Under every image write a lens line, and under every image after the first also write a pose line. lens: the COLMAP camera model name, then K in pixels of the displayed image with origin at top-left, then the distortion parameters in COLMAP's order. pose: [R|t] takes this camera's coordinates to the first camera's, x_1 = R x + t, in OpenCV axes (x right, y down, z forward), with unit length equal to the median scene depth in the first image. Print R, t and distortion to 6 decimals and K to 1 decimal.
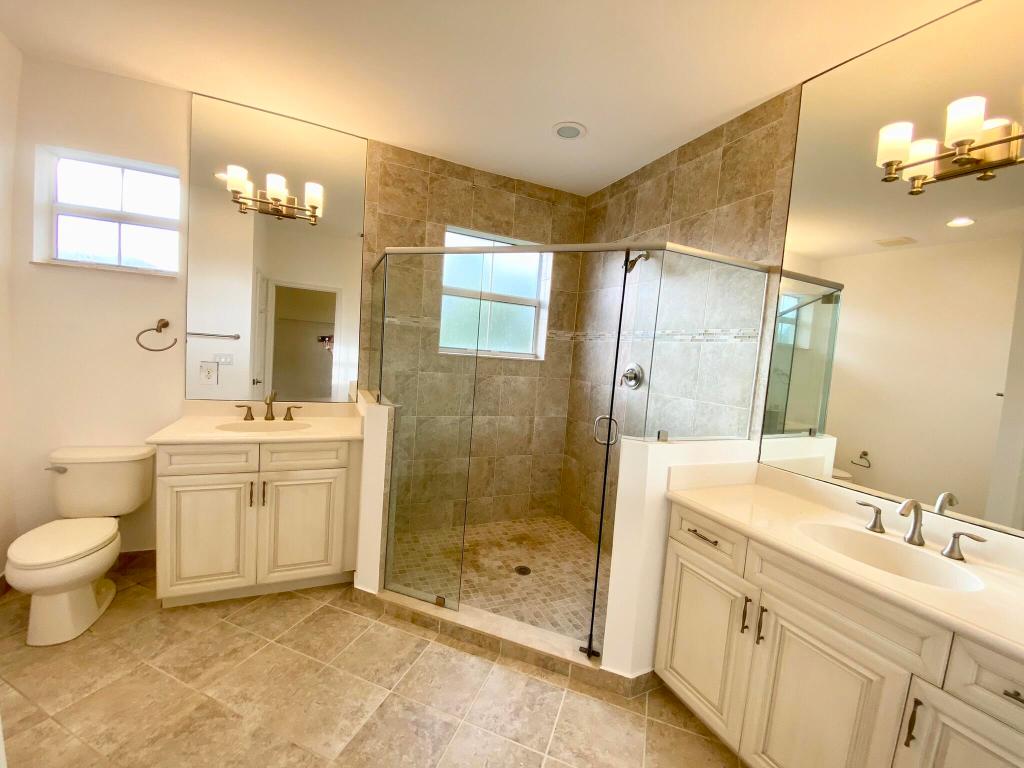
lens RADIAL K [[415.0, 0, 512.0], [0, 415.0, 384.0], [0, 0, 1]] dist [0.017335, -0.018204]
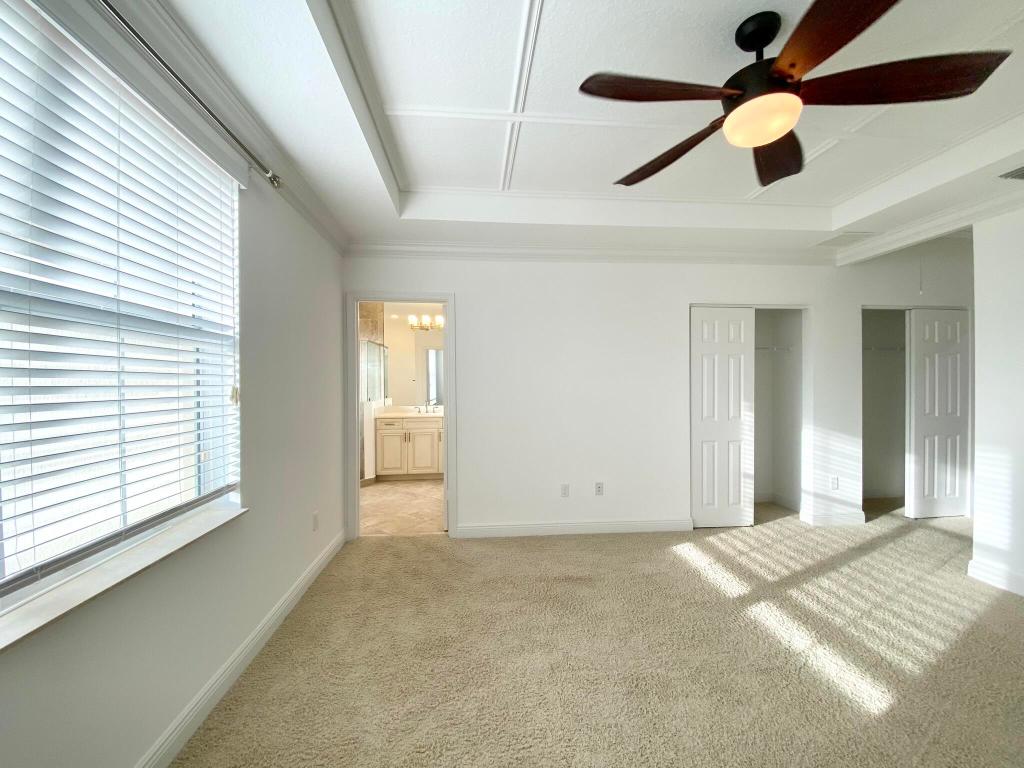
lens RADIAL K [[415.0, 0, 512.0], [0, 415.0, 384.0], [0, 0, 1]] dist [0.017335, -0.018204]
pose [[0.332960, -0.079771, 0.939561, -1.807363], [0.100269, 0.993761, 0.048839, -0.029444], [-0.937595, 0.077948, 0.338881, -0.871578]]
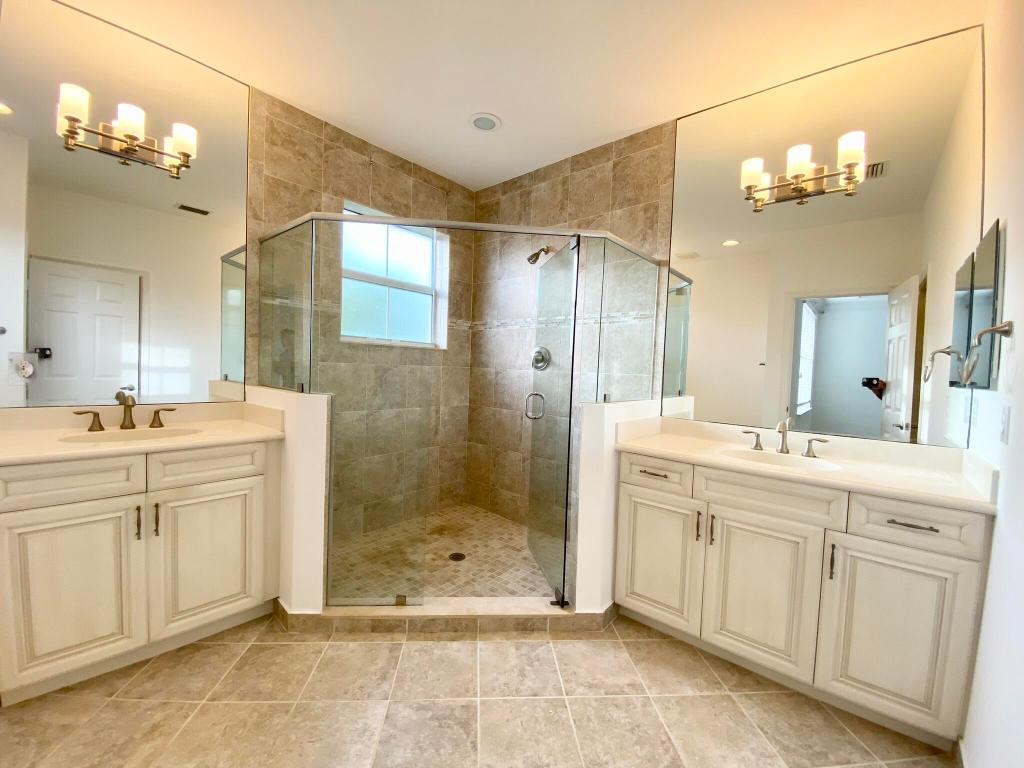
lens RADIAL K [[415.0, 0, 512.0], [0, 415.0, 384.0], [0, 0, 1]] dist [0.017335, -0.018204]
pose [[0.909039, -0.056844, 0.412815, -0.292684], [0.062862, 0.998022, -0.001001, 0.056423], [-0.411942, 0.026861, 0.910814, 0.041164]]
